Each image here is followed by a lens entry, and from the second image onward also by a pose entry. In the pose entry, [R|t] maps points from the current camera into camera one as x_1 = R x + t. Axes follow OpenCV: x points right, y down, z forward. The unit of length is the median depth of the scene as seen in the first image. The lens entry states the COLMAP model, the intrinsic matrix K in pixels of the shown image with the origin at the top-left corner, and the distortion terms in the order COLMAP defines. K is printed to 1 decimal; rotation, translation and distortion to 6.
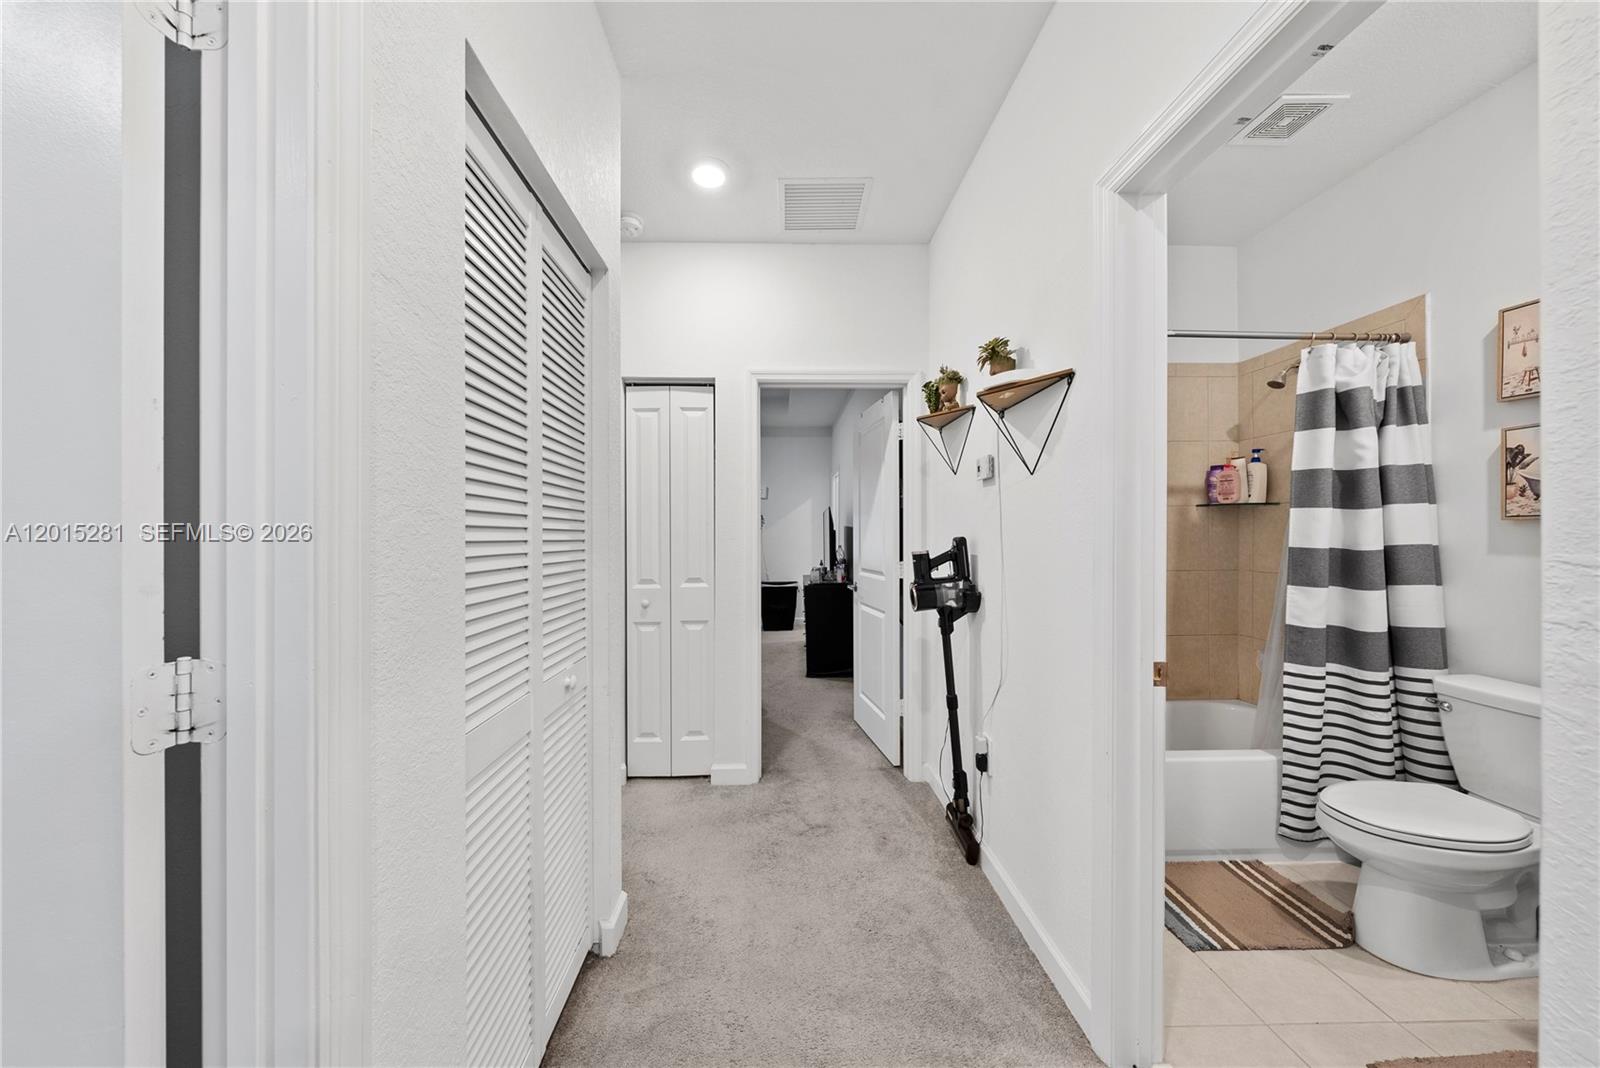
lens RADIAL K [[544.6, 0, 800.0], [0, 544.6, 534.0], [0, 0, 1]] dist [-0.000507, 0.000294]
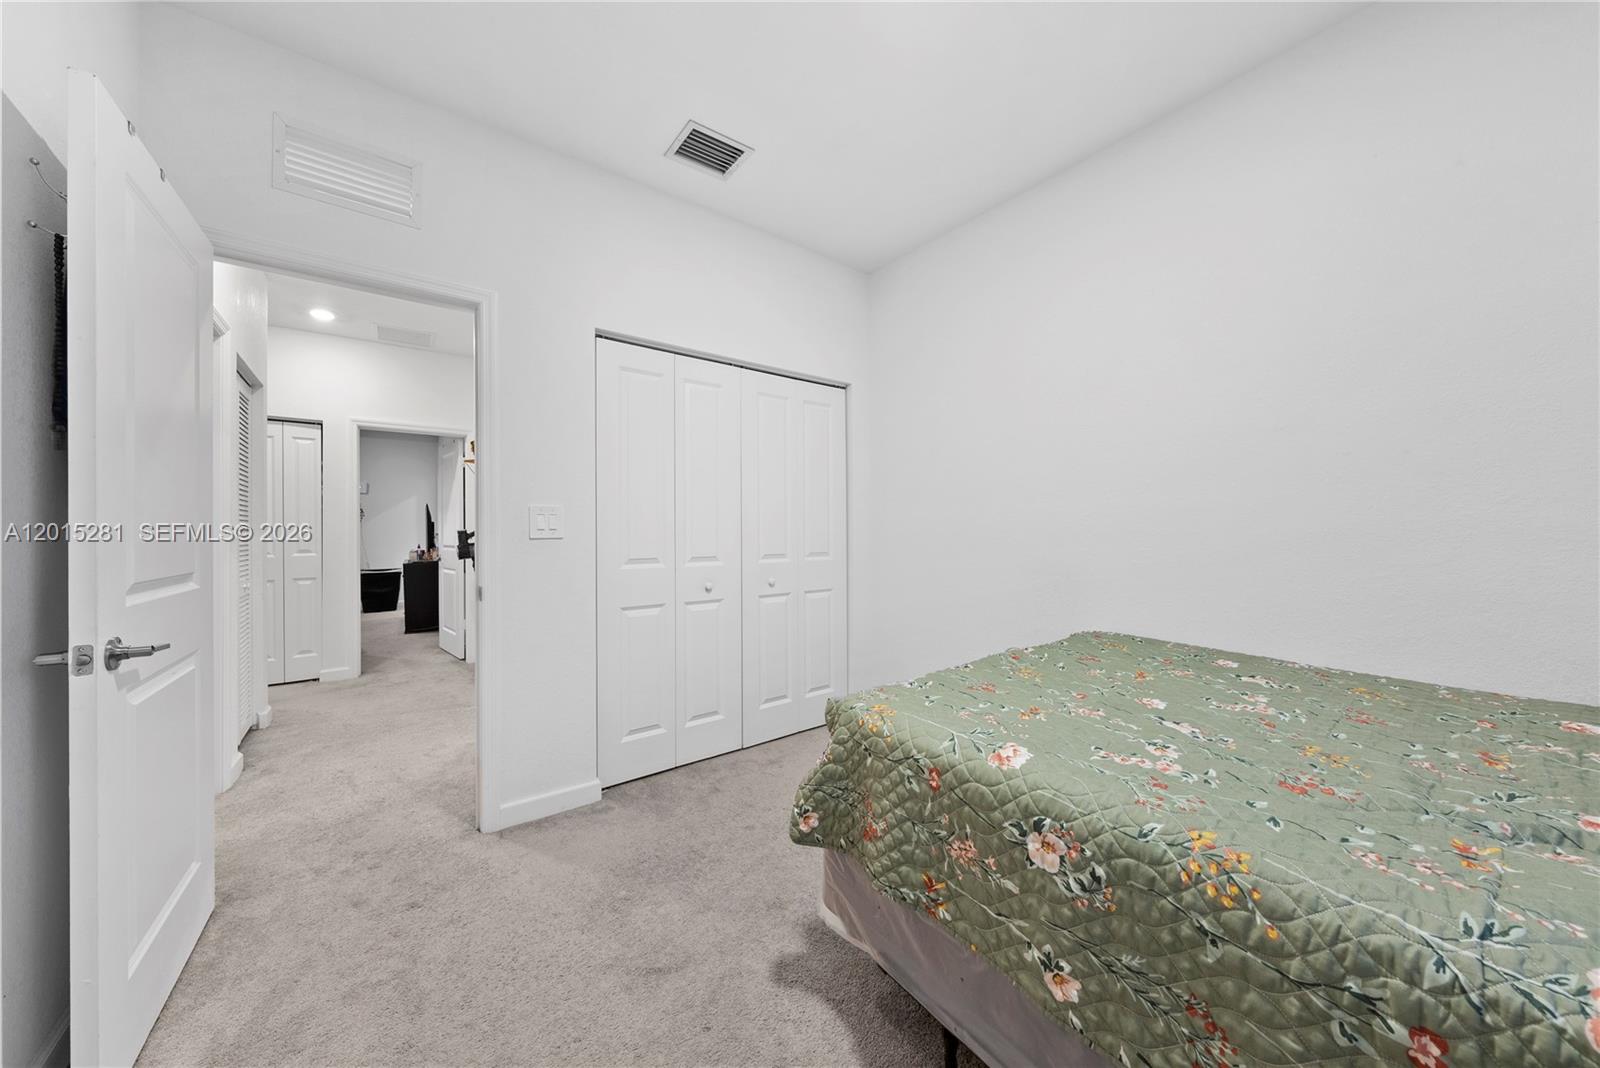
lens RADIAL K [[544.6, 0, 800.0], [0, 544.6, 534.0], [0, 0, 1]] dist [-0.000507, 0.000294]
pose [[0.820247, 0.002170, 0.572006, 0.067152], [-0.003542, 0.999993, 0.001286, 0.028046], [-0.571999, -0.003081, 0.820249, -0.965826]]
